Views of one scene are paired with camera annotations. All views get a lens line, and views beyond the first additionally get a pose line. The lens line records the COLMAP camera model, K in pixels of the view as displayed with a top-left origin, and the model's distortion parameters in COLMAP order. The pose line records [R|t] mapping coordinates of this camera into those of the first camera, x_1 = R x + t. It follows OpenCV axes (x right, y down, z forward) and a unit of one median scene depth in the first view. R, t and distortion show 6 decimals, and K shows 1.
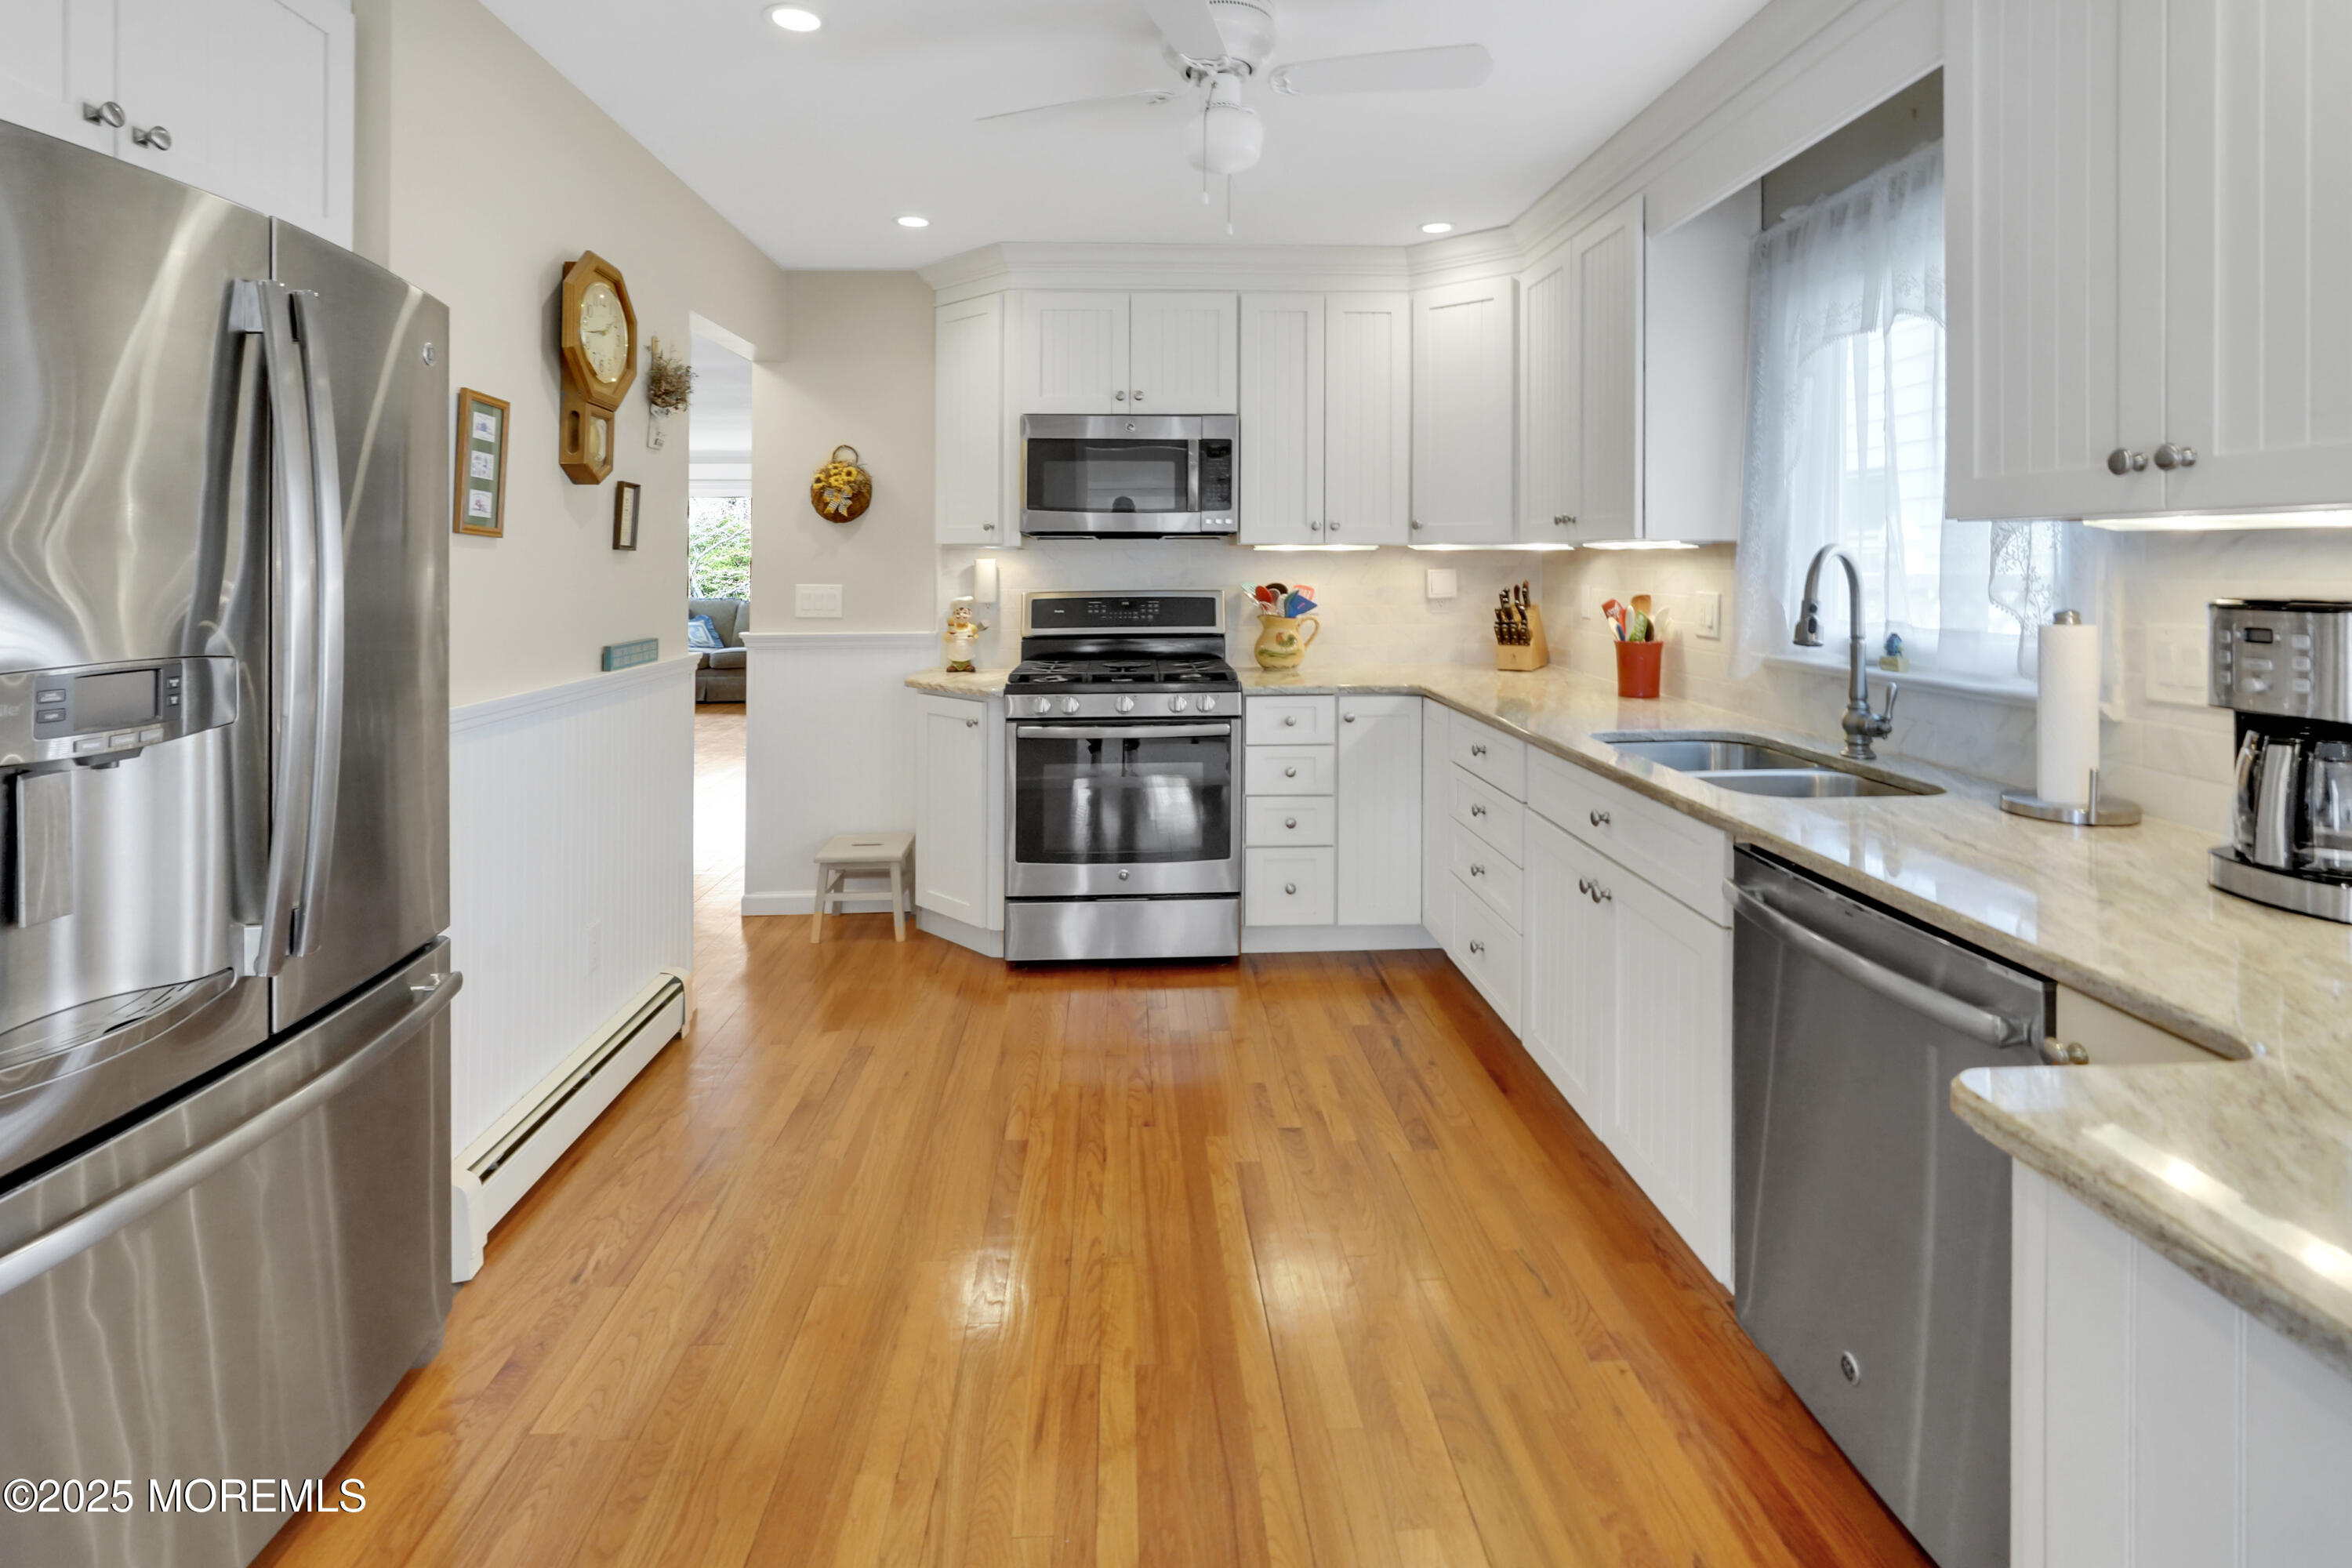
lens RADIAL K [[1122.2, 0, 1168.4], [0, 1122.2, 549.8], [0, 0, 1]] dist [-0.002944, 0.001727]
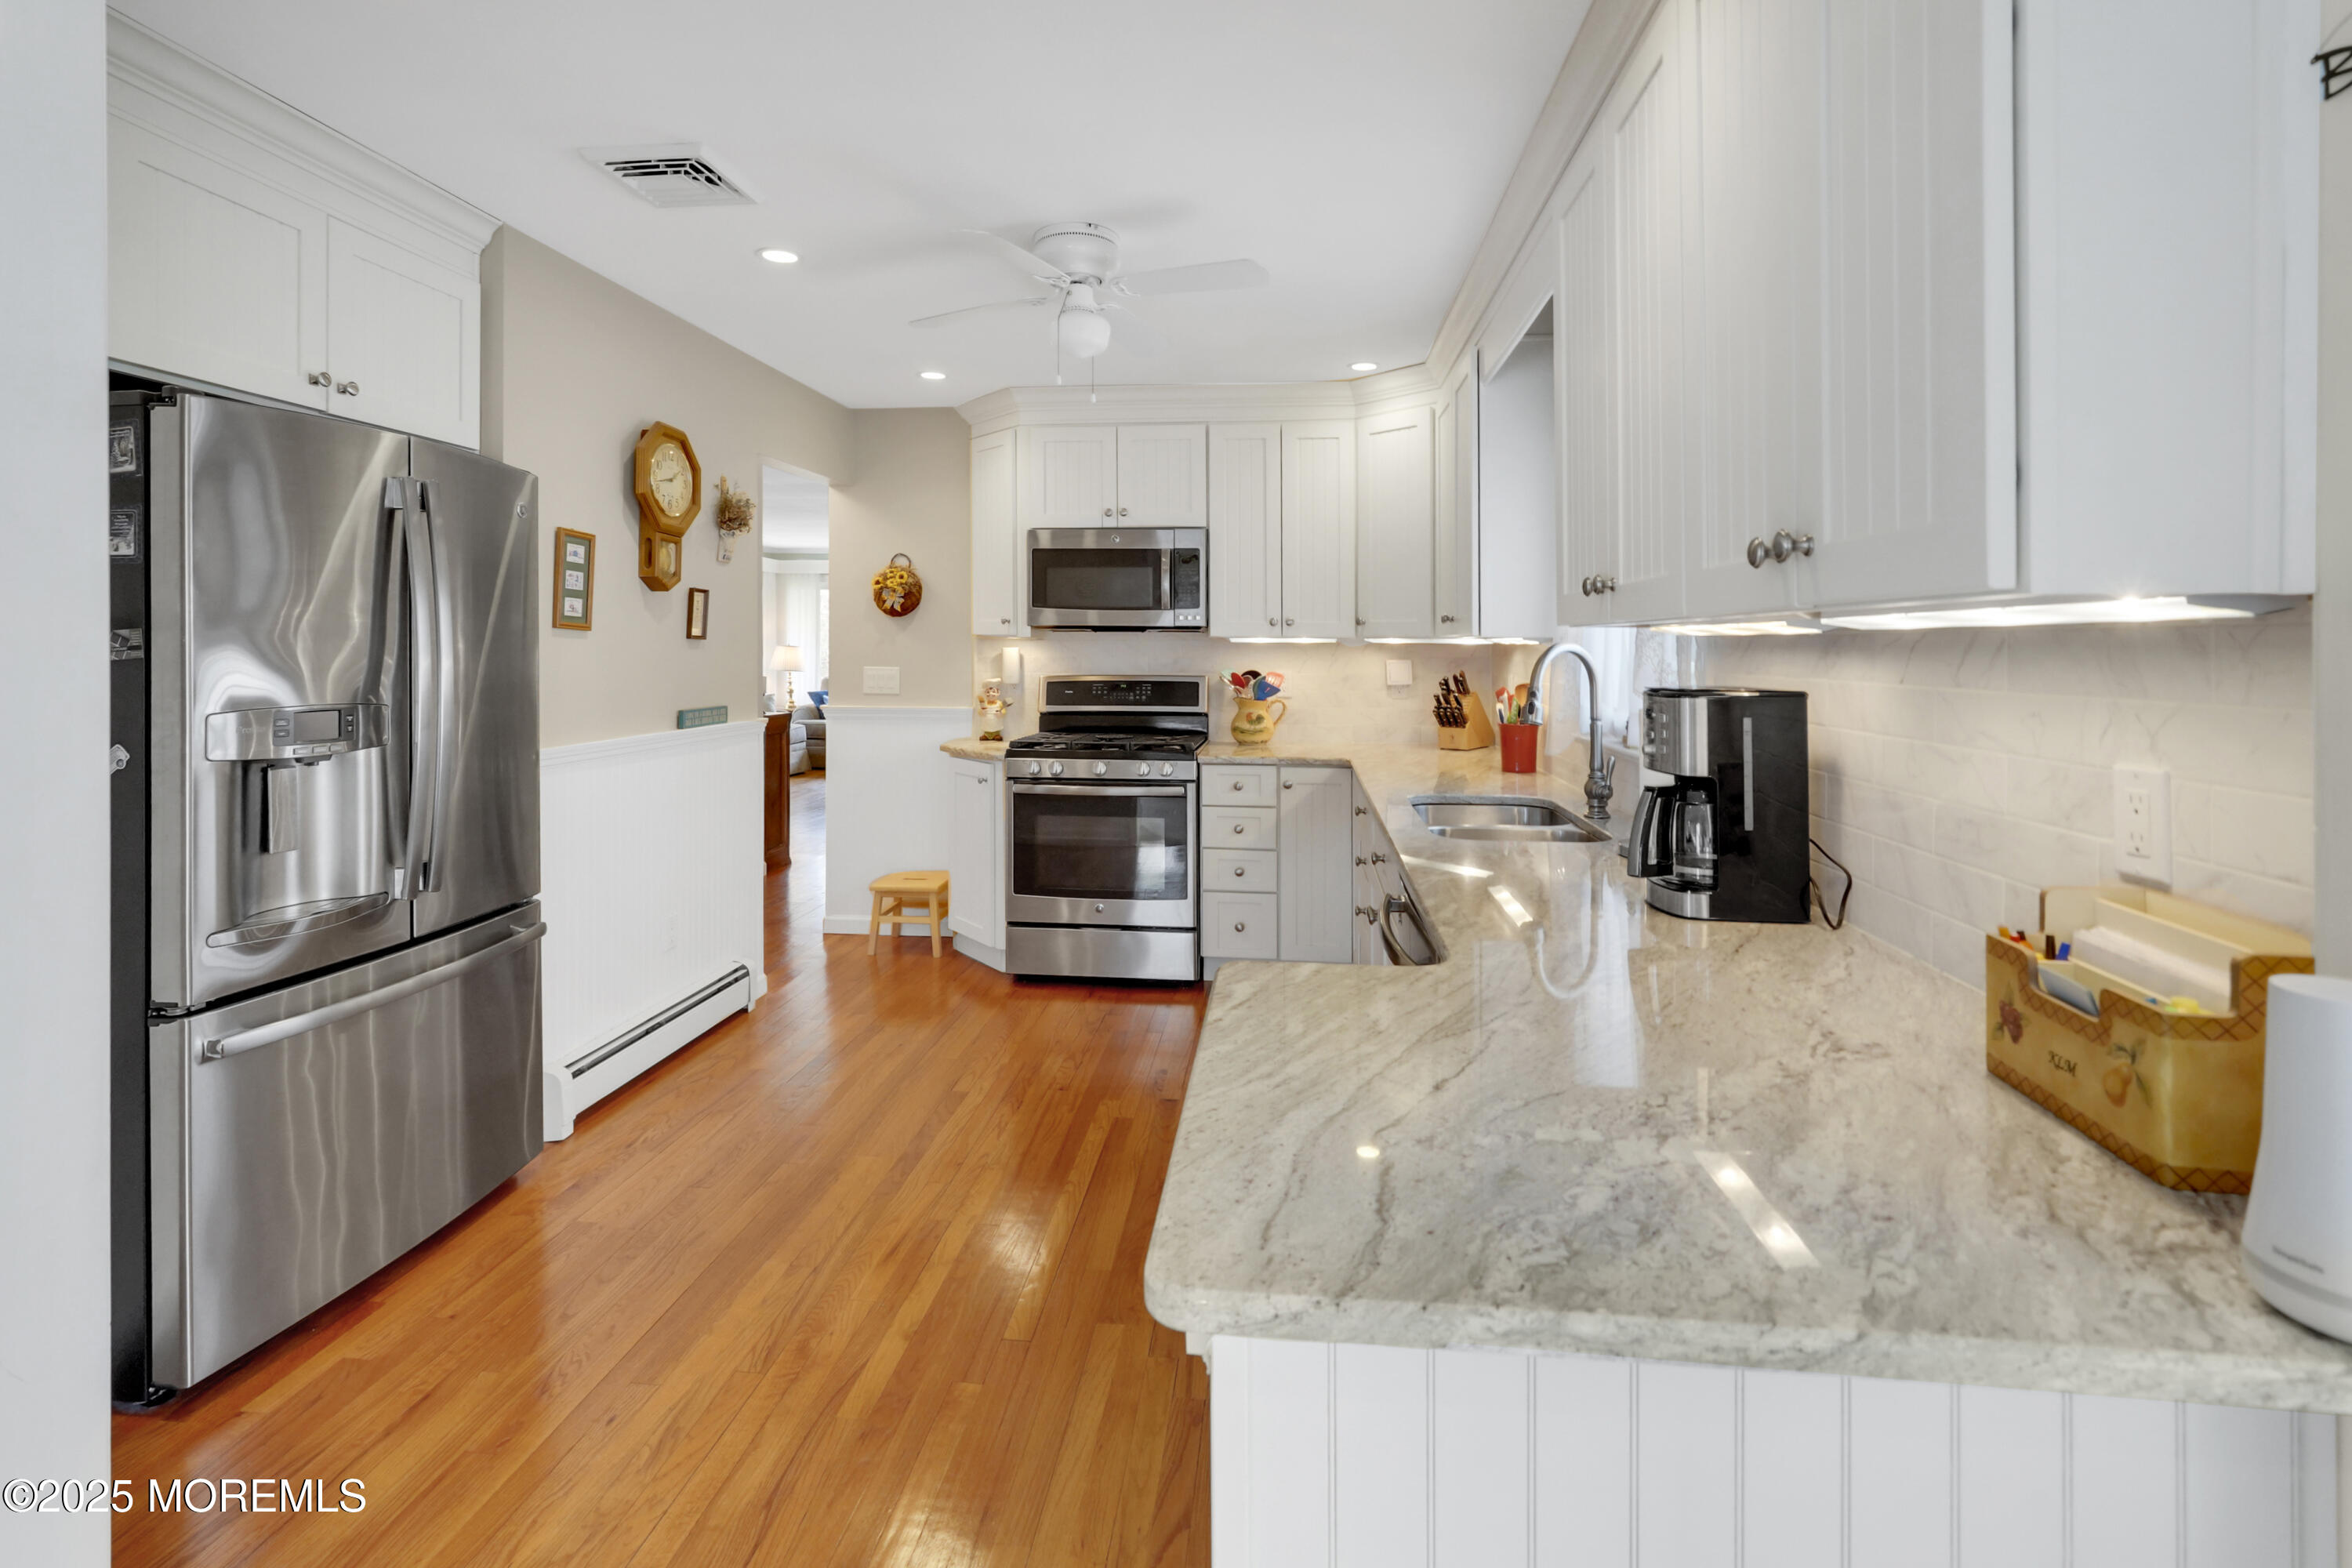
lens RADIAL K [[1099.3, 0, 1167.6], [0, 1099.3, 647.3], [0, 0, 1]] dist [-0.014388, 0.006887]
pose [[0.987594, 0.009004, -0.156769, 0.216723], [-0.007535, 0.999922, 0.009963, -0.005492], [0.156846, -0.008659, 0.987585, -0.160752]]
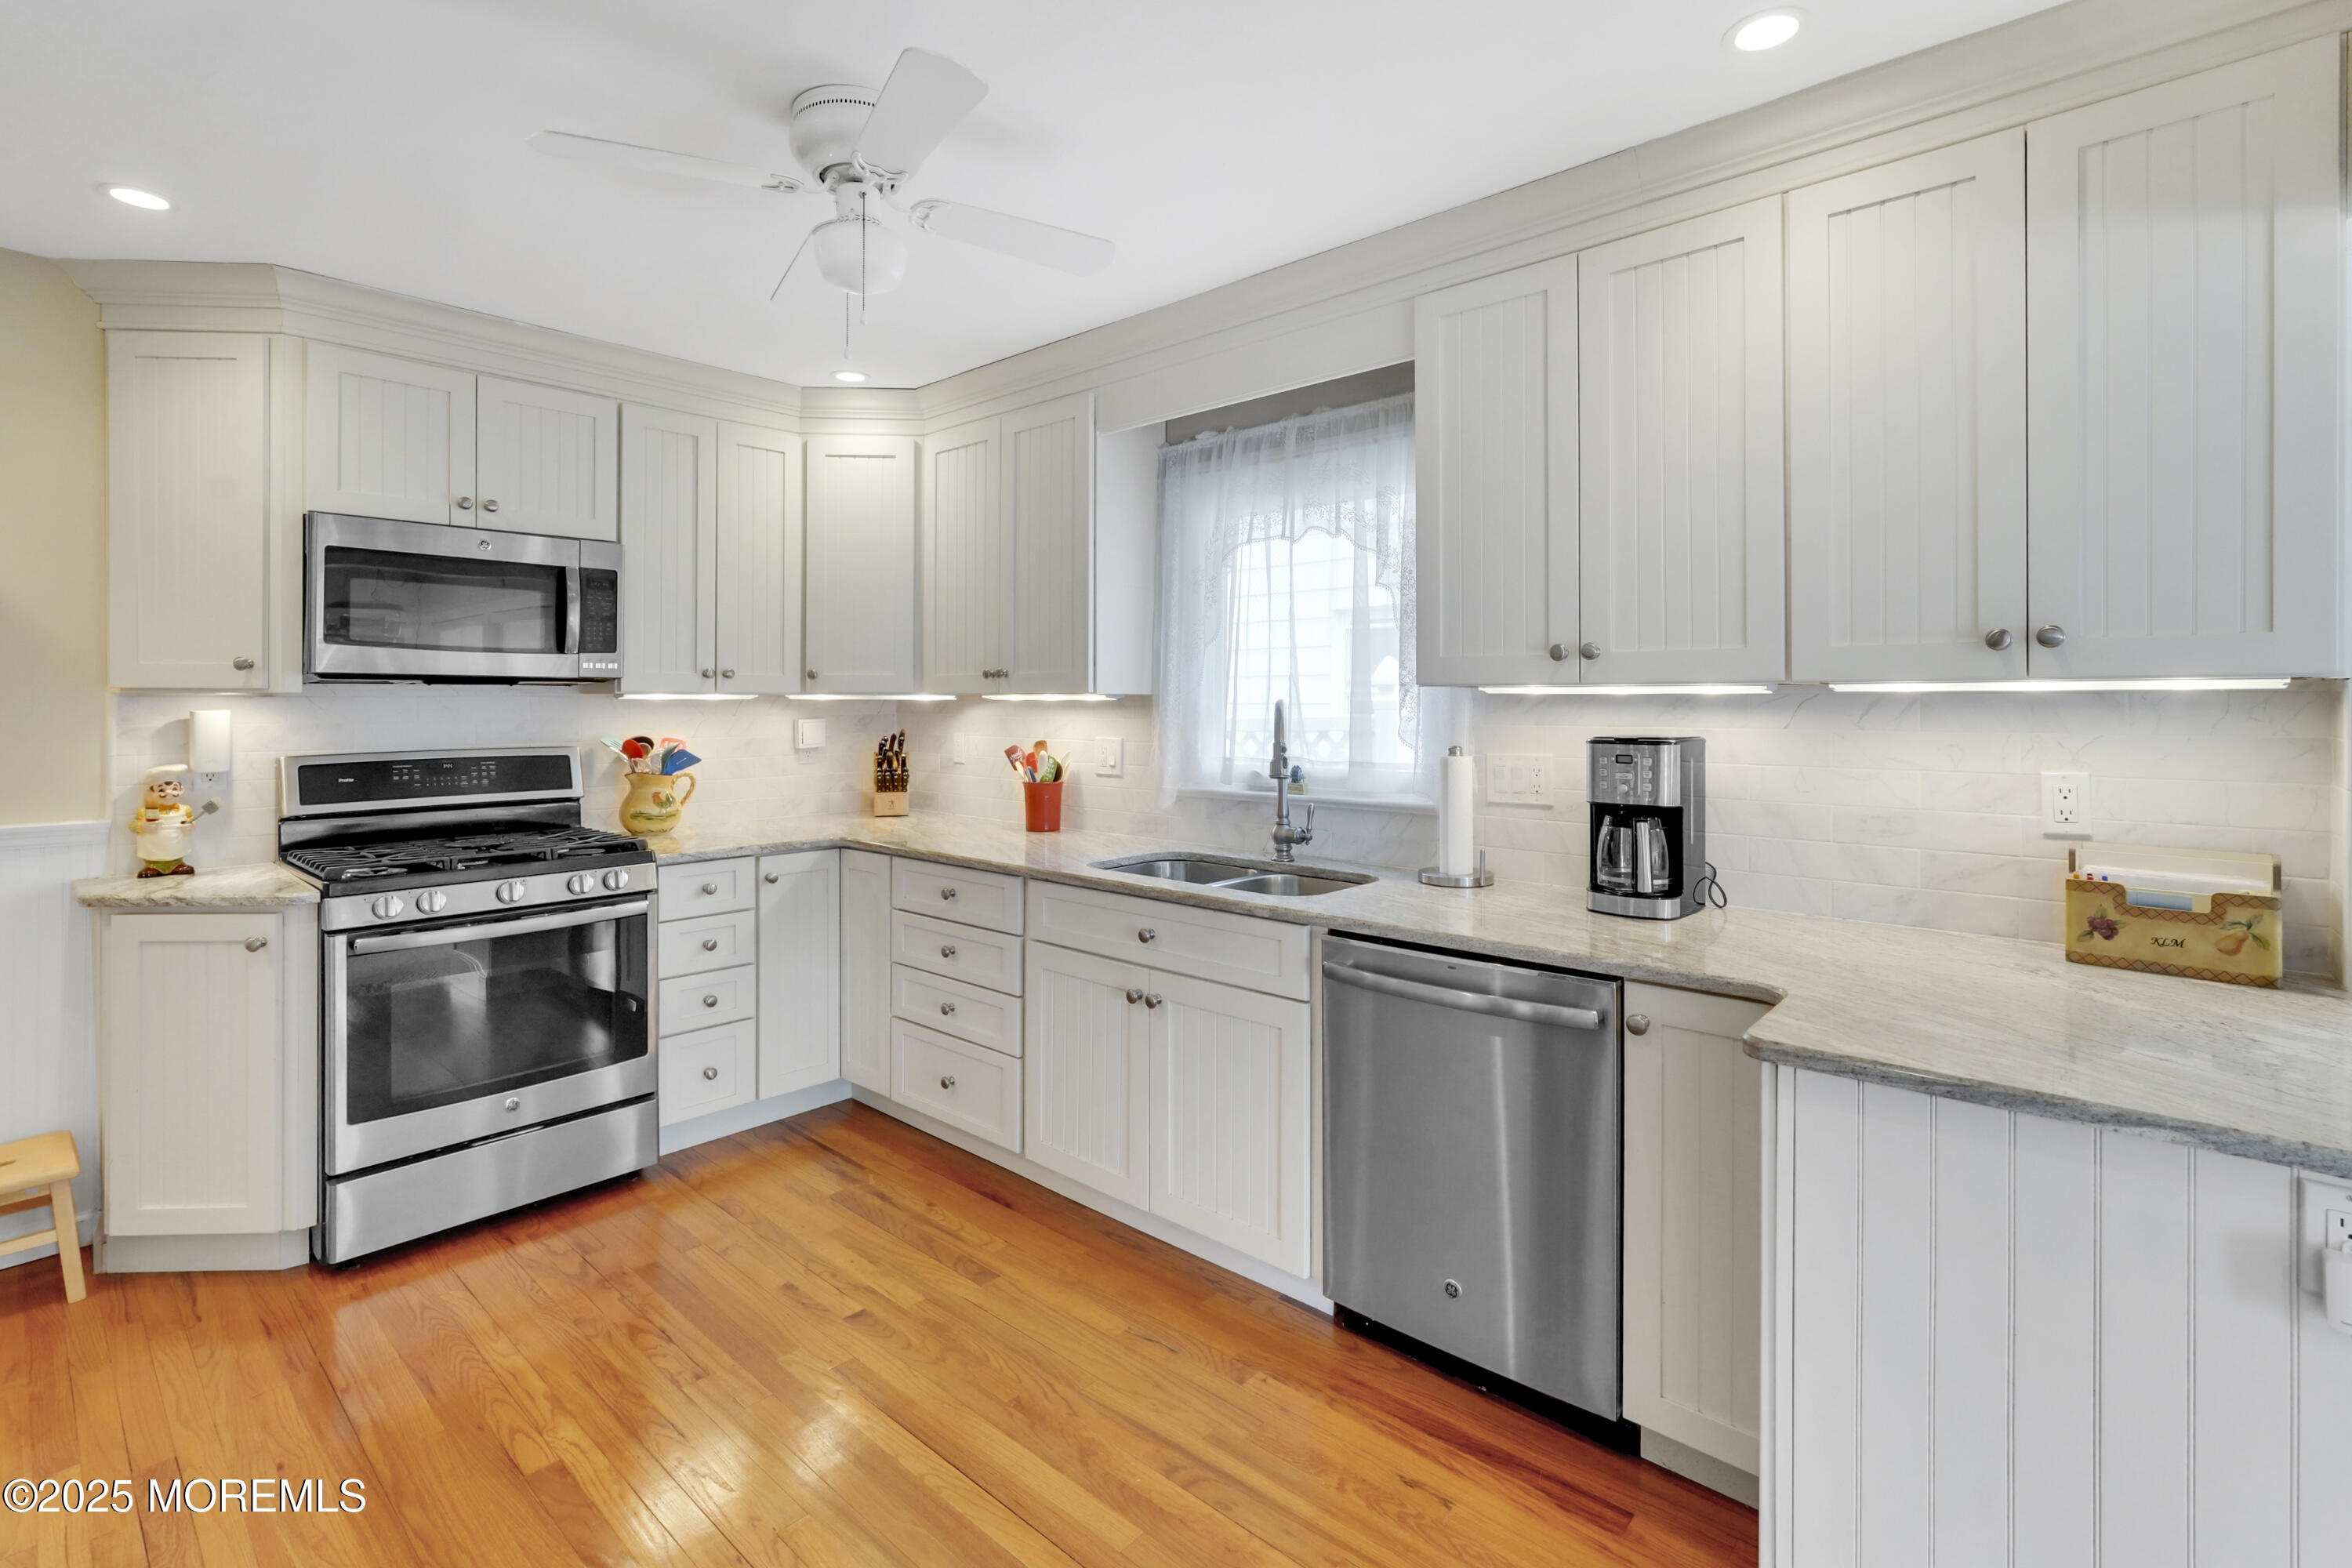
lens RADIAL K [[1085.7, 0, 1170.2], [0, 1085.7, 699.7], [0, 0, 1]] dist [-0.004066, 0.000180]
pose [[0.707264, 0.004564, 0.706935, -0.246781], [-0.007299, 0.999973, 0.000846, -0.003234], [-0.706912, -0.005759, 0.707278, 0.119095]]
